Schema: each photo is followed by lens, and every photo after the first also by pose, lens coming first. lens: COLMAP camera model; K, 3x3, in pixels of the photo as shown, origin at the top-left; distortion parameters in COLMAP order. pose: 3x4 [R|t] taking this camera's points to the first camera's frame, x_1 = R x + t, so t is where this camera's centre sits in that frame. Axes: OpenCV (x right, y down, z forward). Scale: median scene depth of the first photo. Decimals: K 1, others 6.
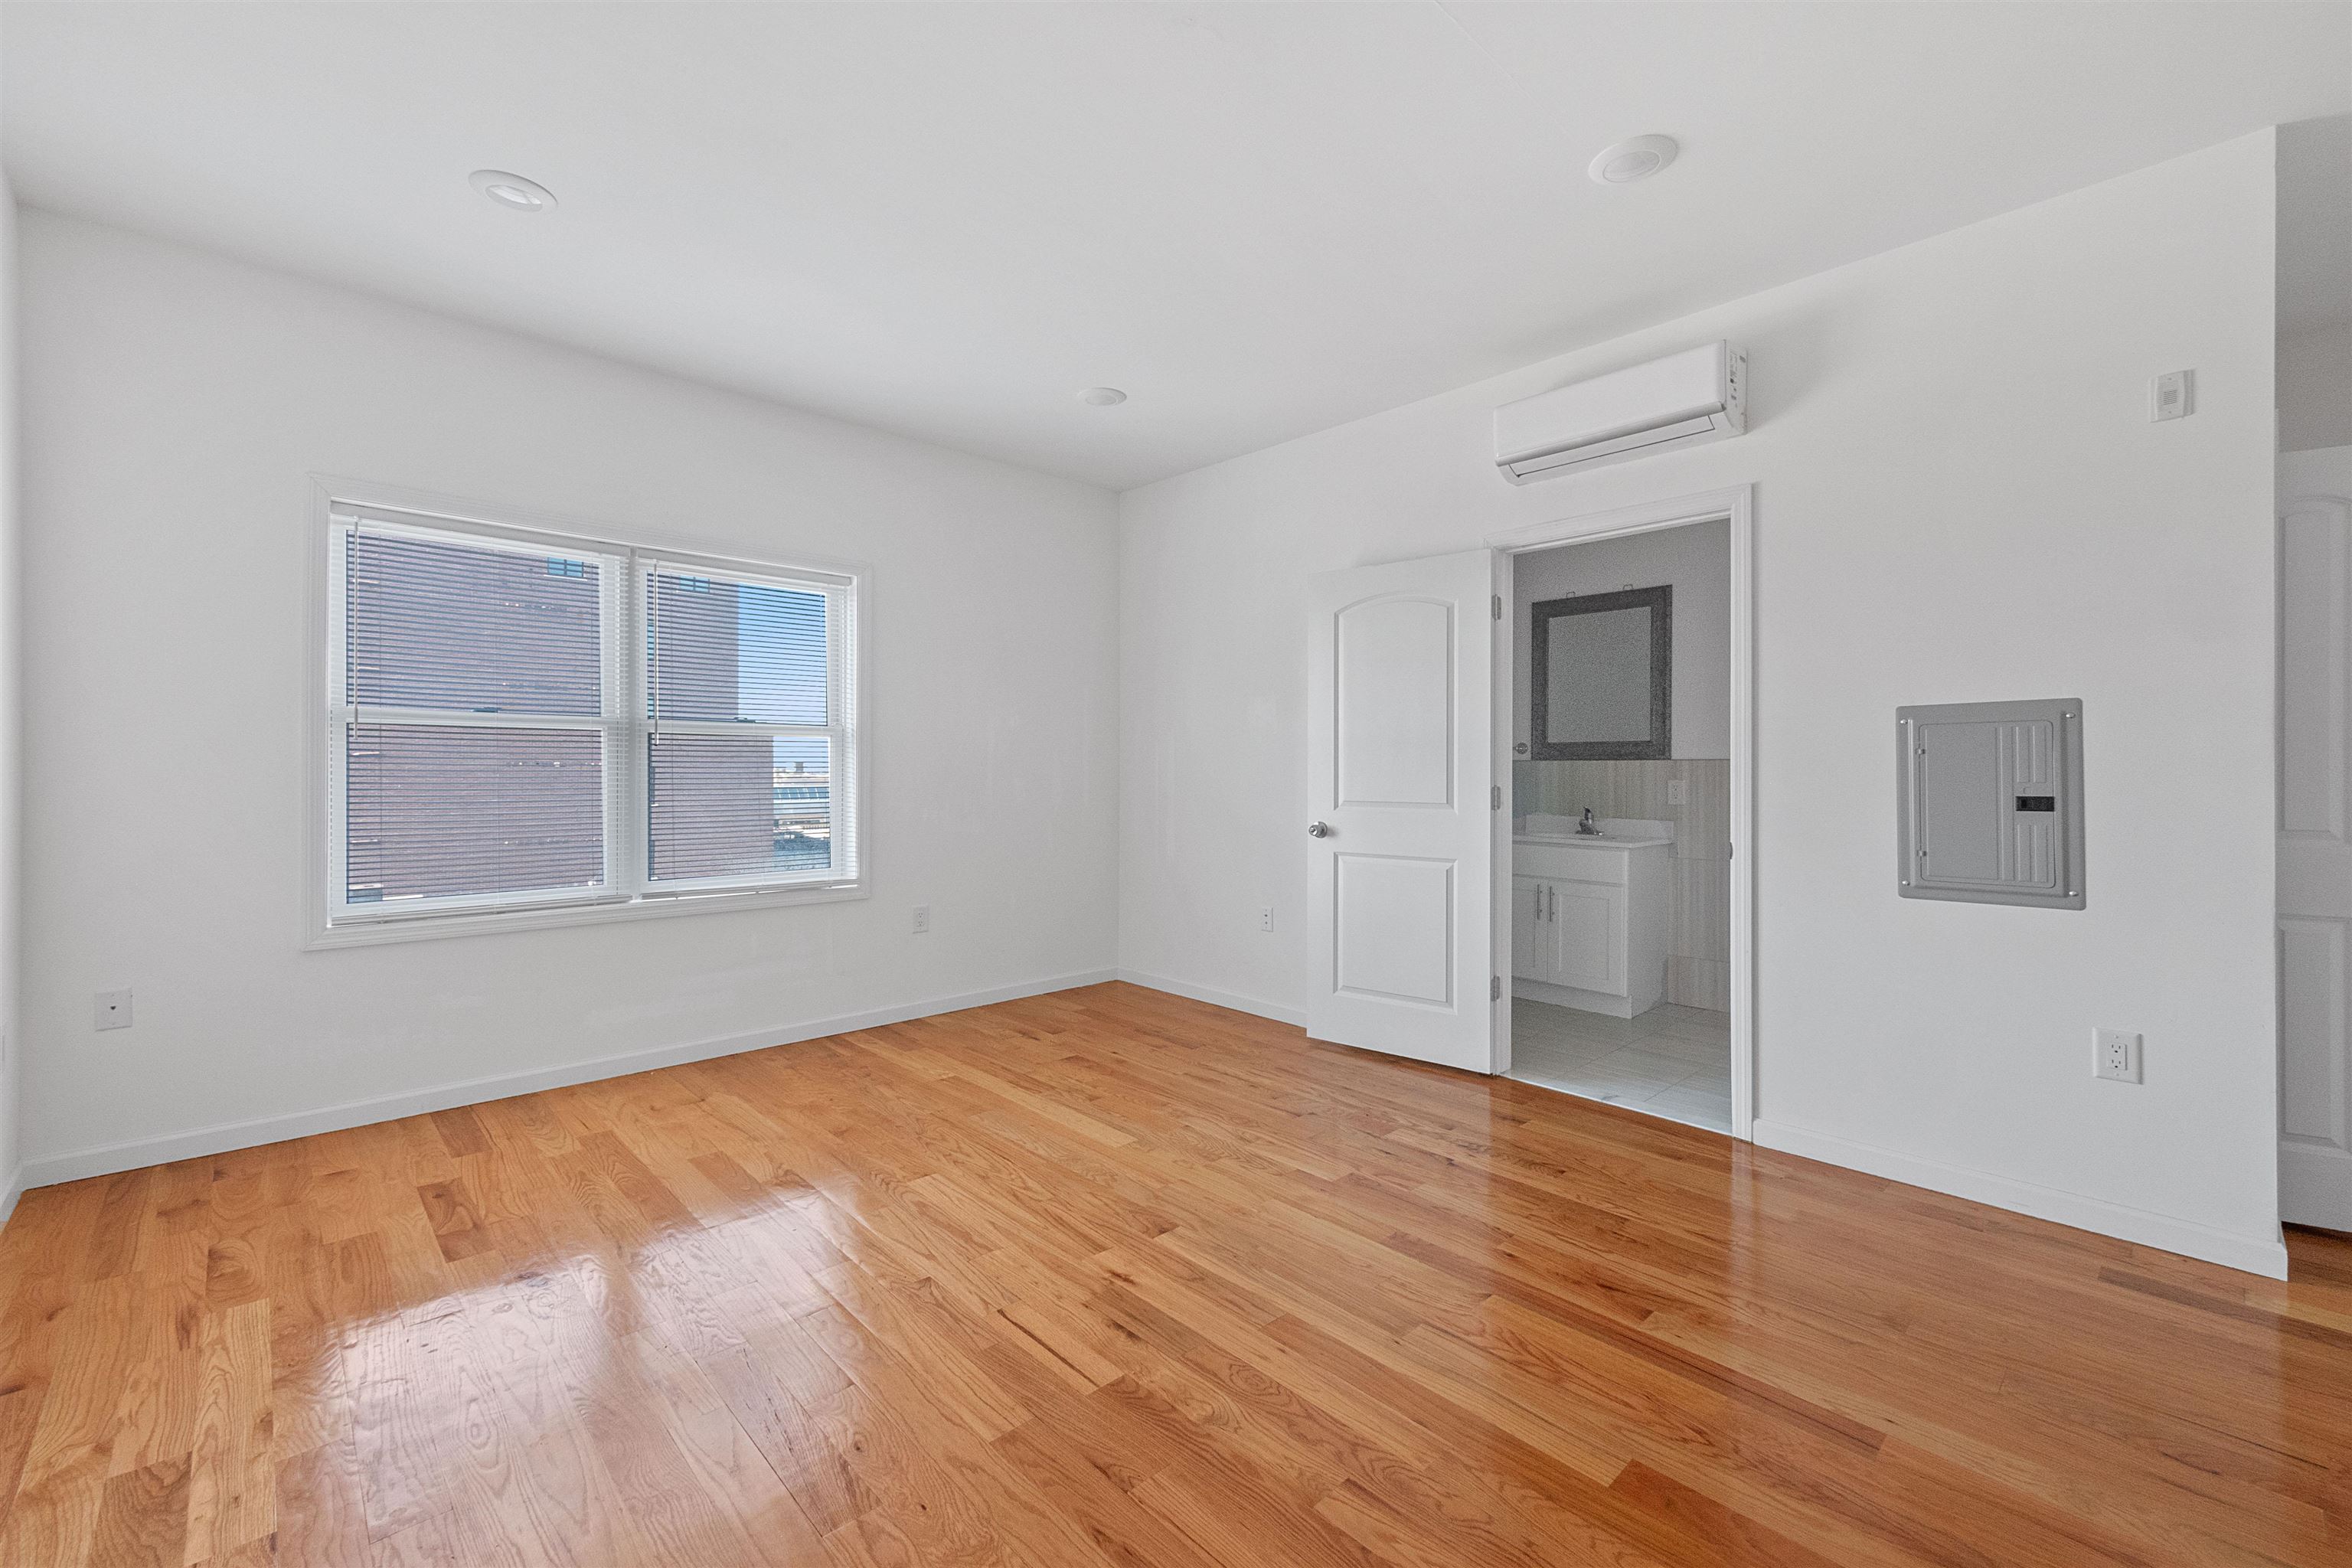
lens RADIAL K [[967.9, 0, 1175.1], [0, 967.9, 770.5], [0, 0, 1]] dist [0.002850, -0.000235]
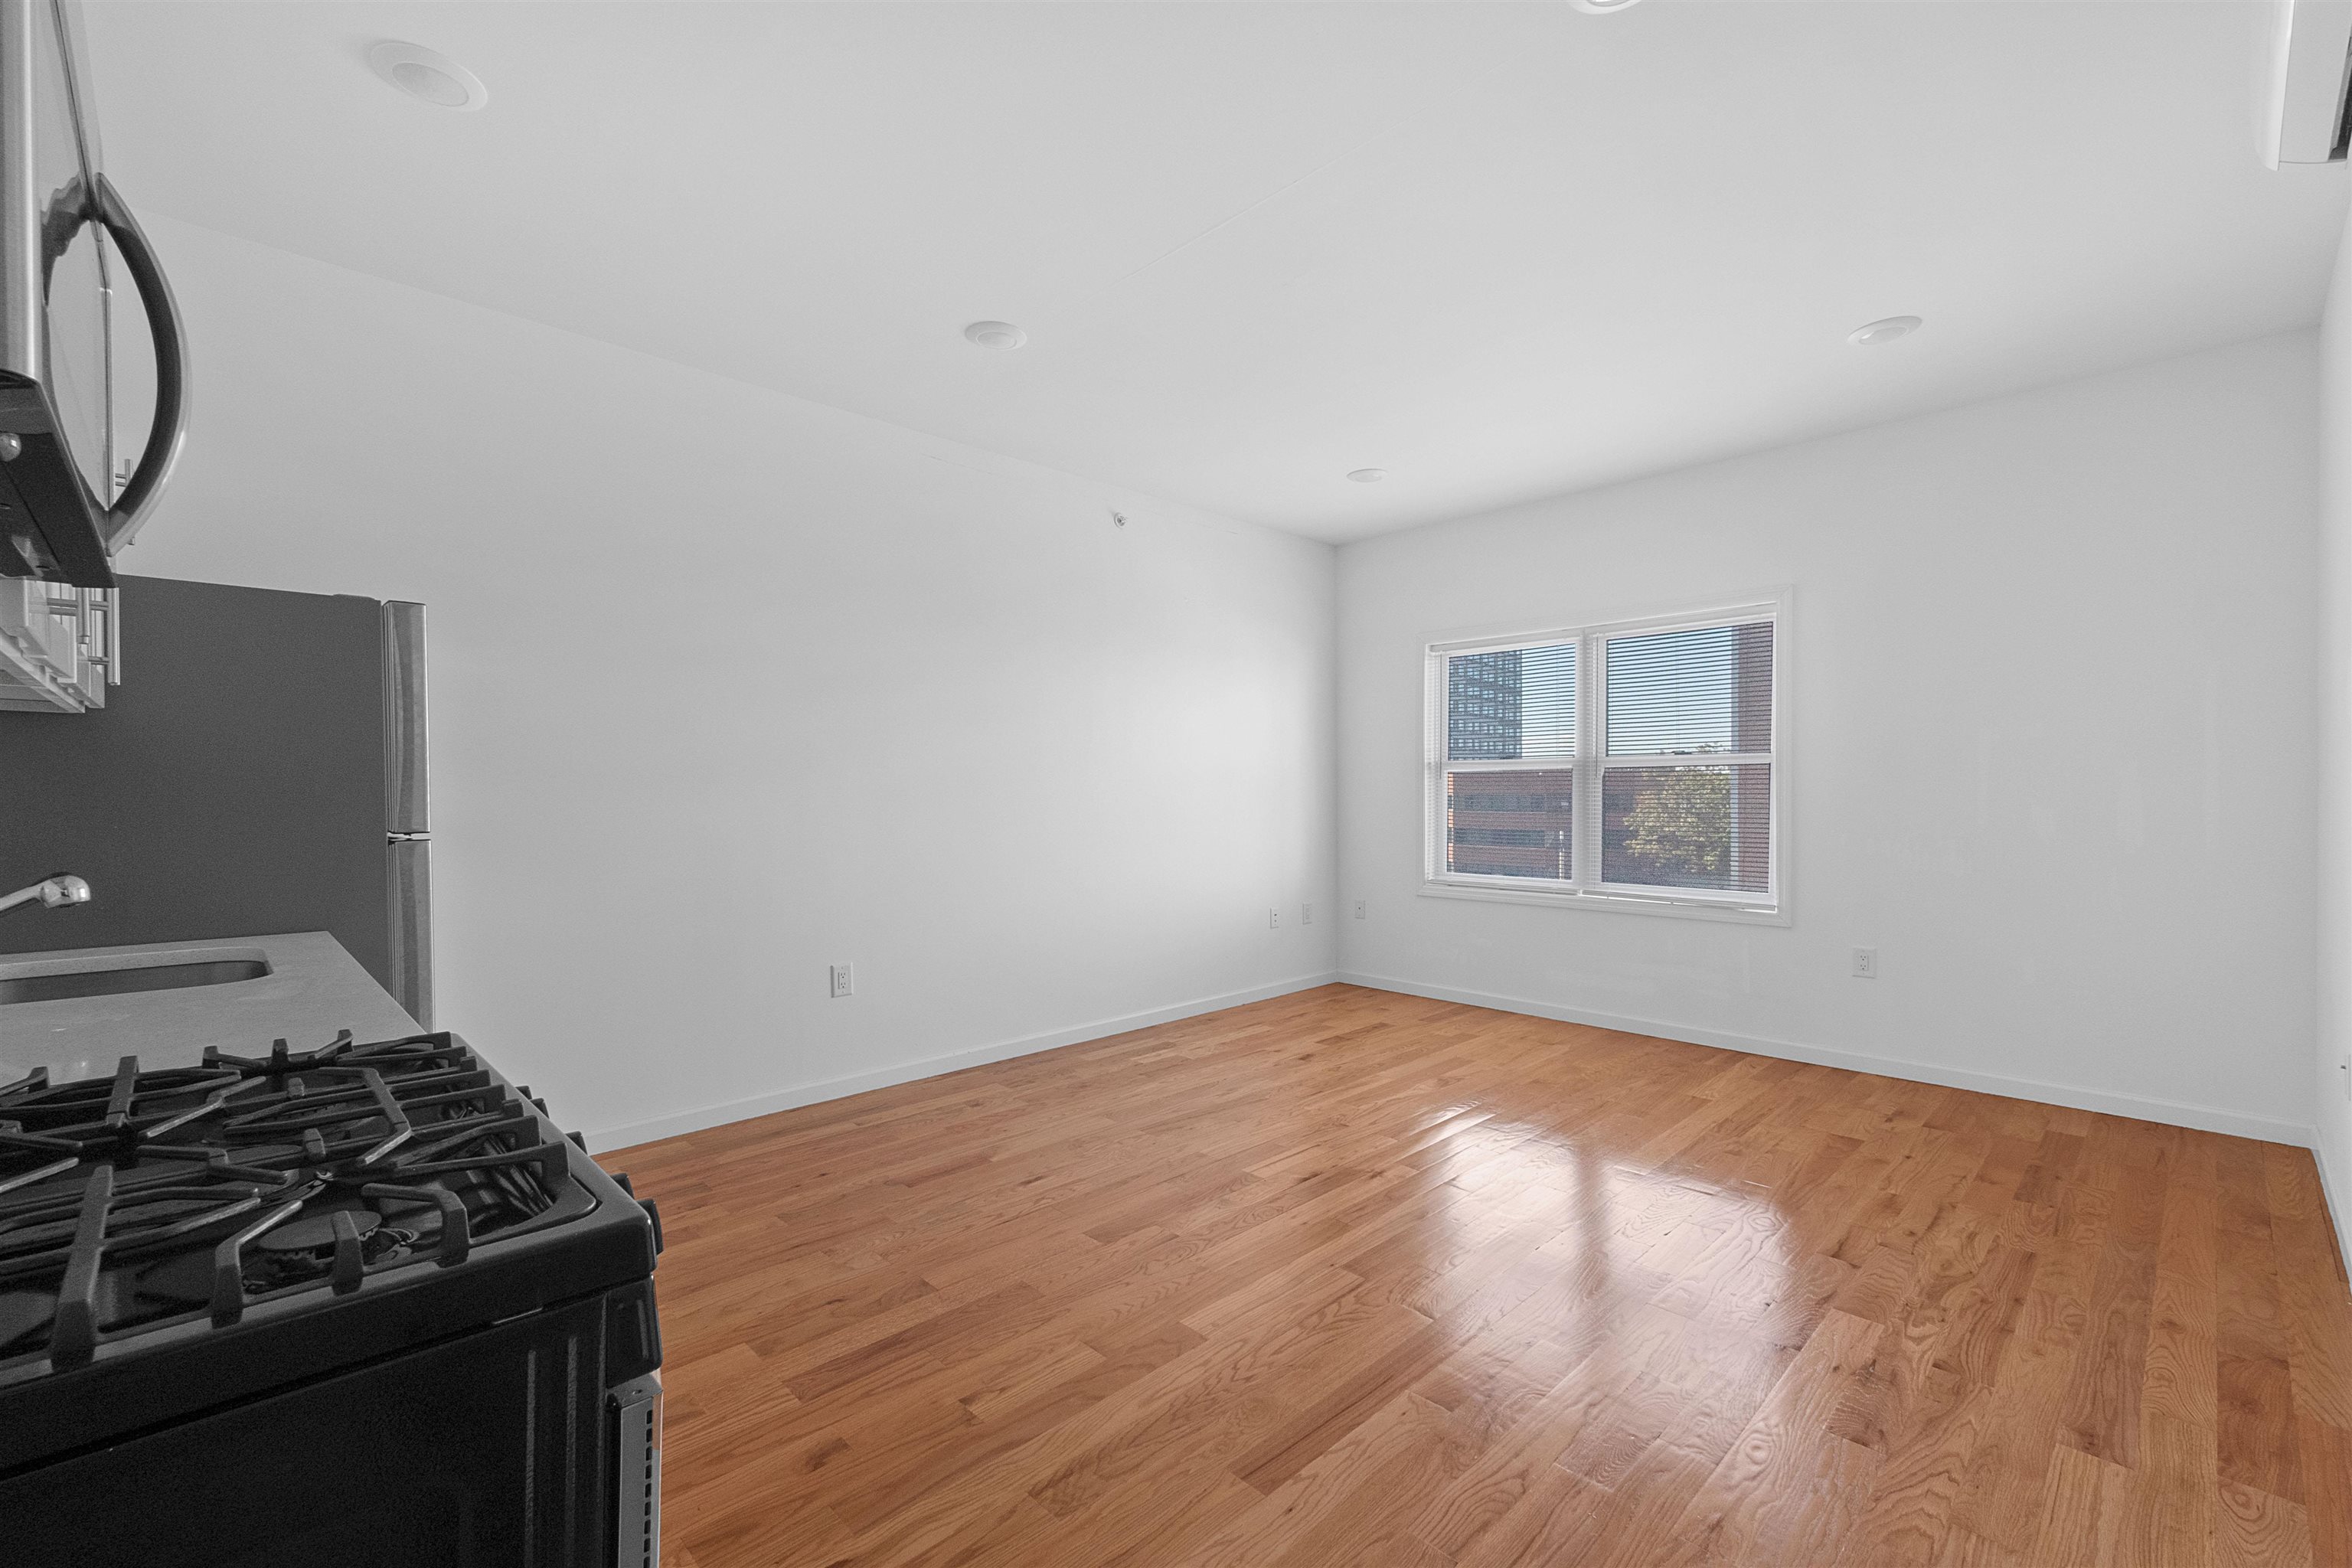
lens RADIAL K [[1001.7, 0, 1164.0], [0, 1001.7, 795.1], [0, 0, 1]] dist [0.012598, -0.000018]
pose [[0.000837, 0.000615, -0.999999, 1.492645], [0.001716, 0.999998, 0.000616, -0.007639], [0.999998, -0.001716, 0.000835, 0.780796]]
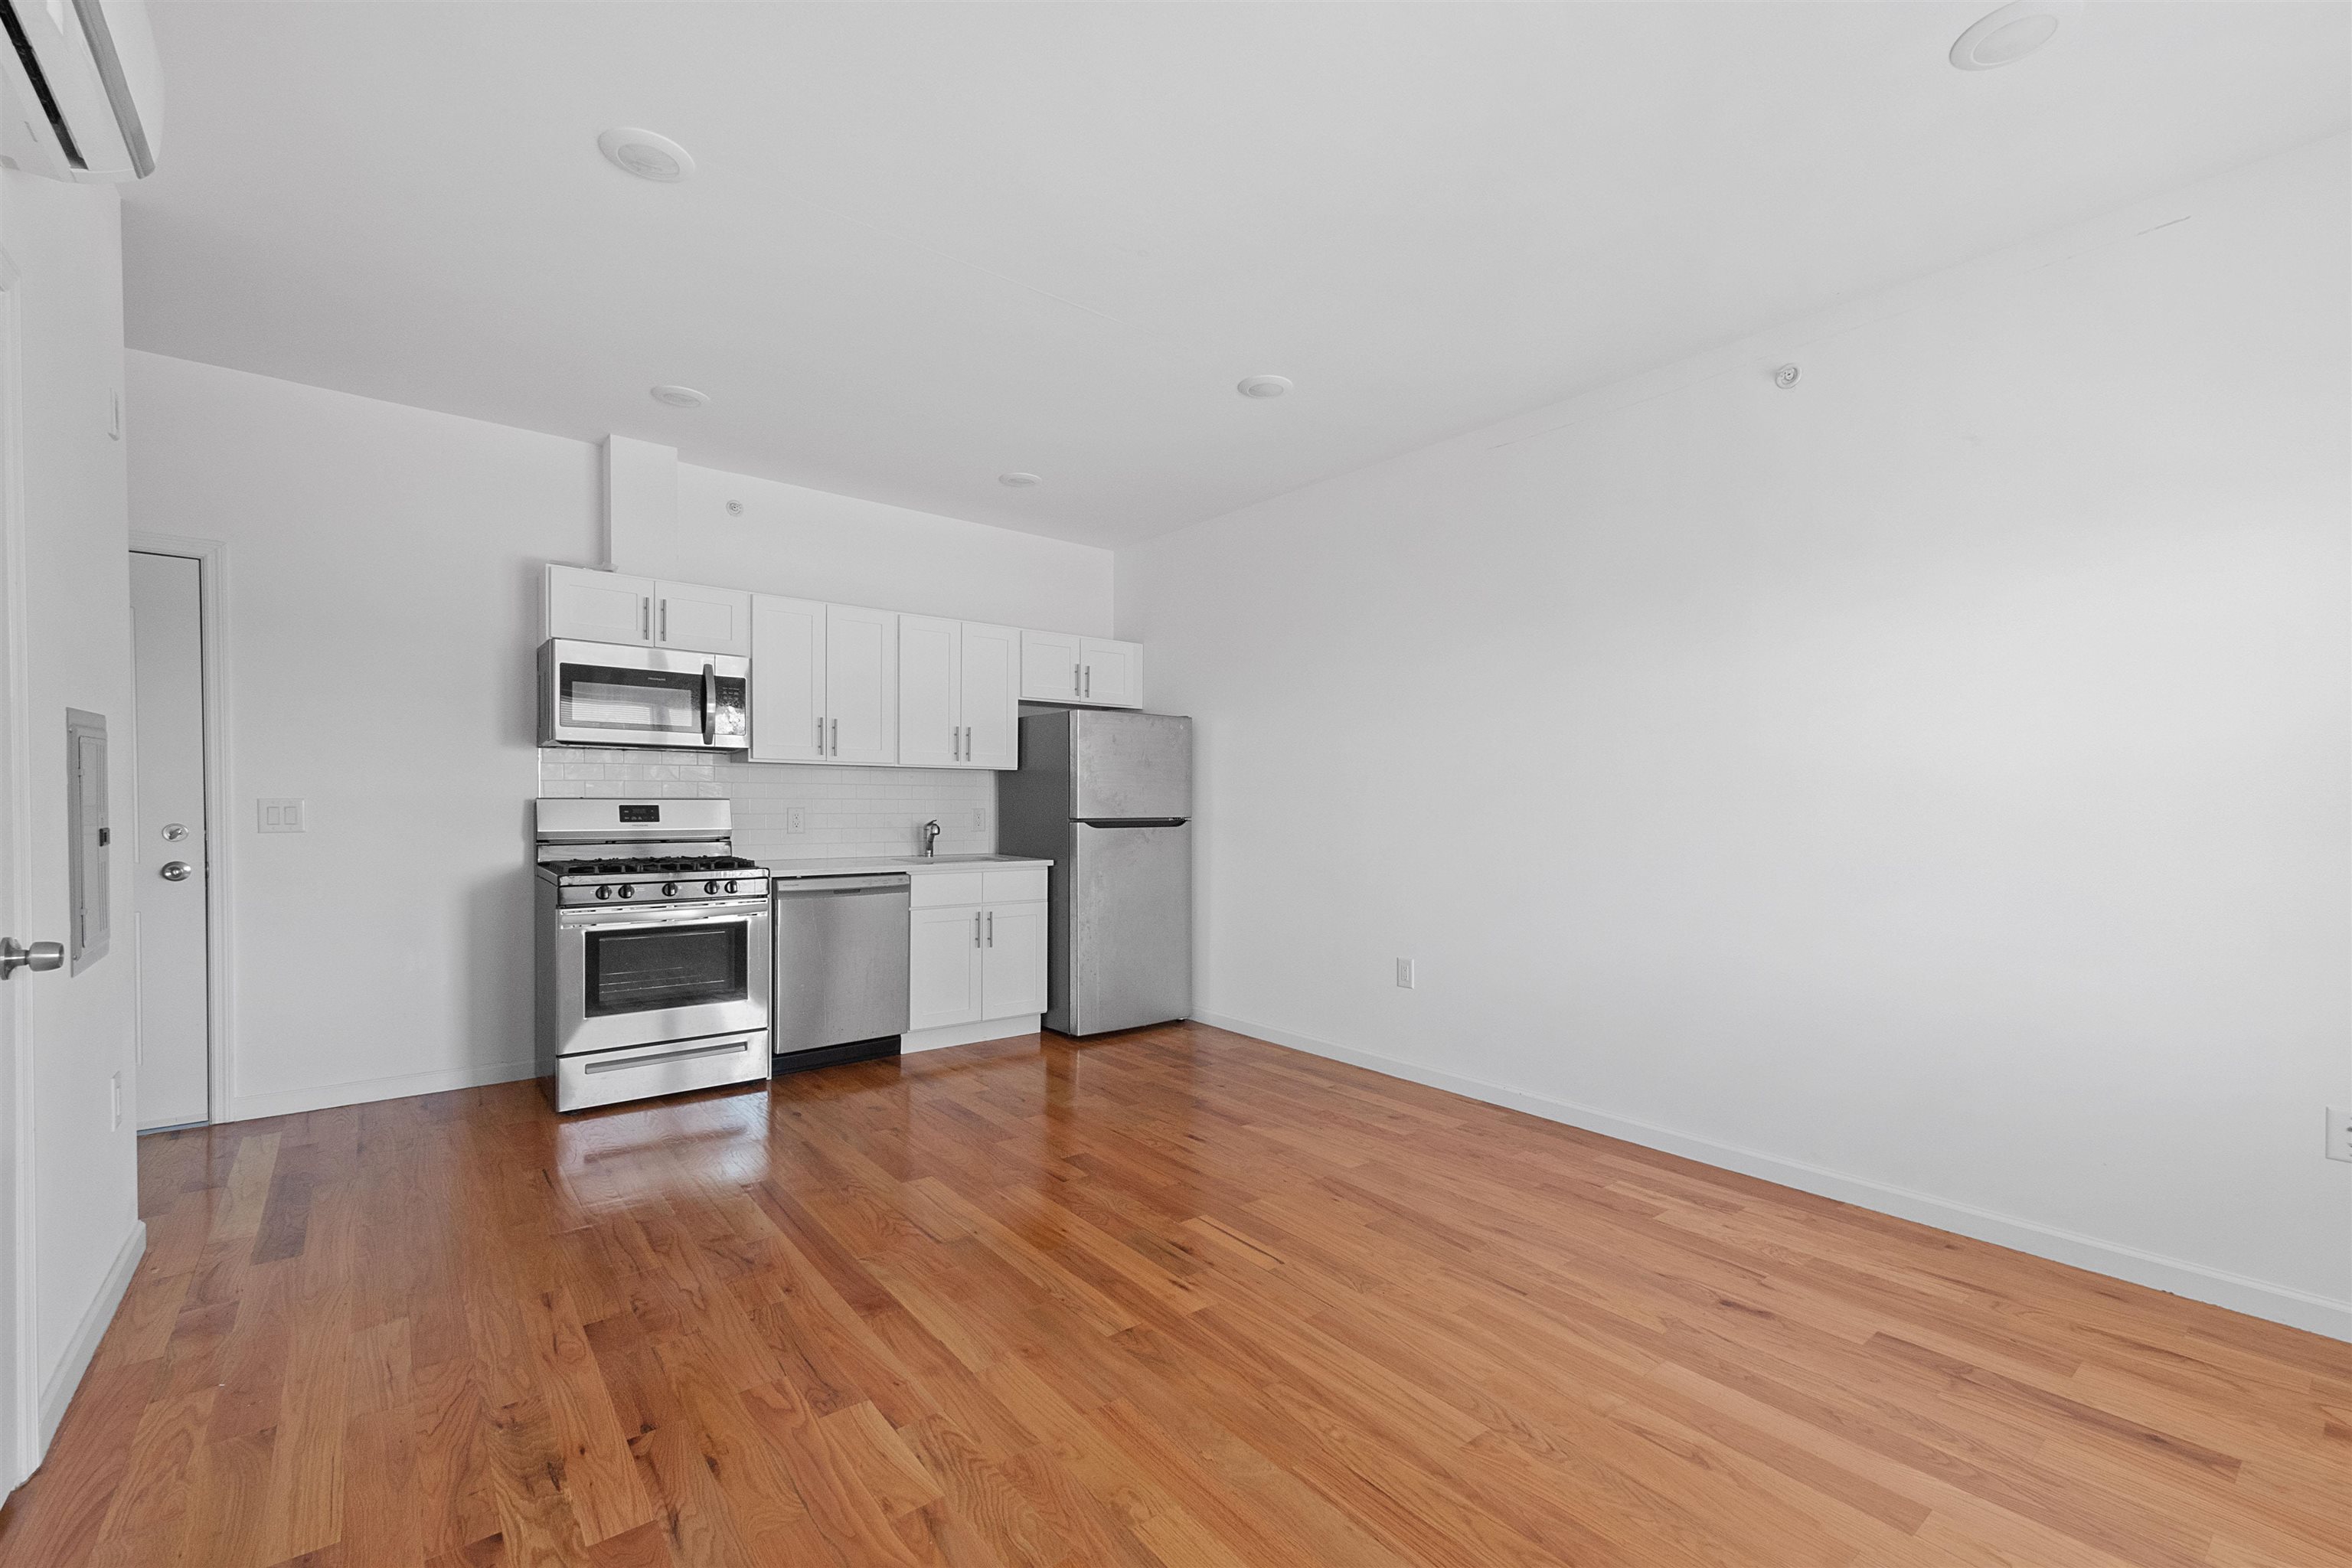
lens RADIAL K [[1001.7, 0, 1164.0], [0, 1001.7, 795.1], [0, 0, 1]] dist [0.012598, -0.000018]
pose [[-0.995036, -0.013209, 0.098631, -0.156360], [-0.013509, 0.999906, -0.002377, -0.012206], [-0.098590, -0.003698, -0.995121, 2.335352]]
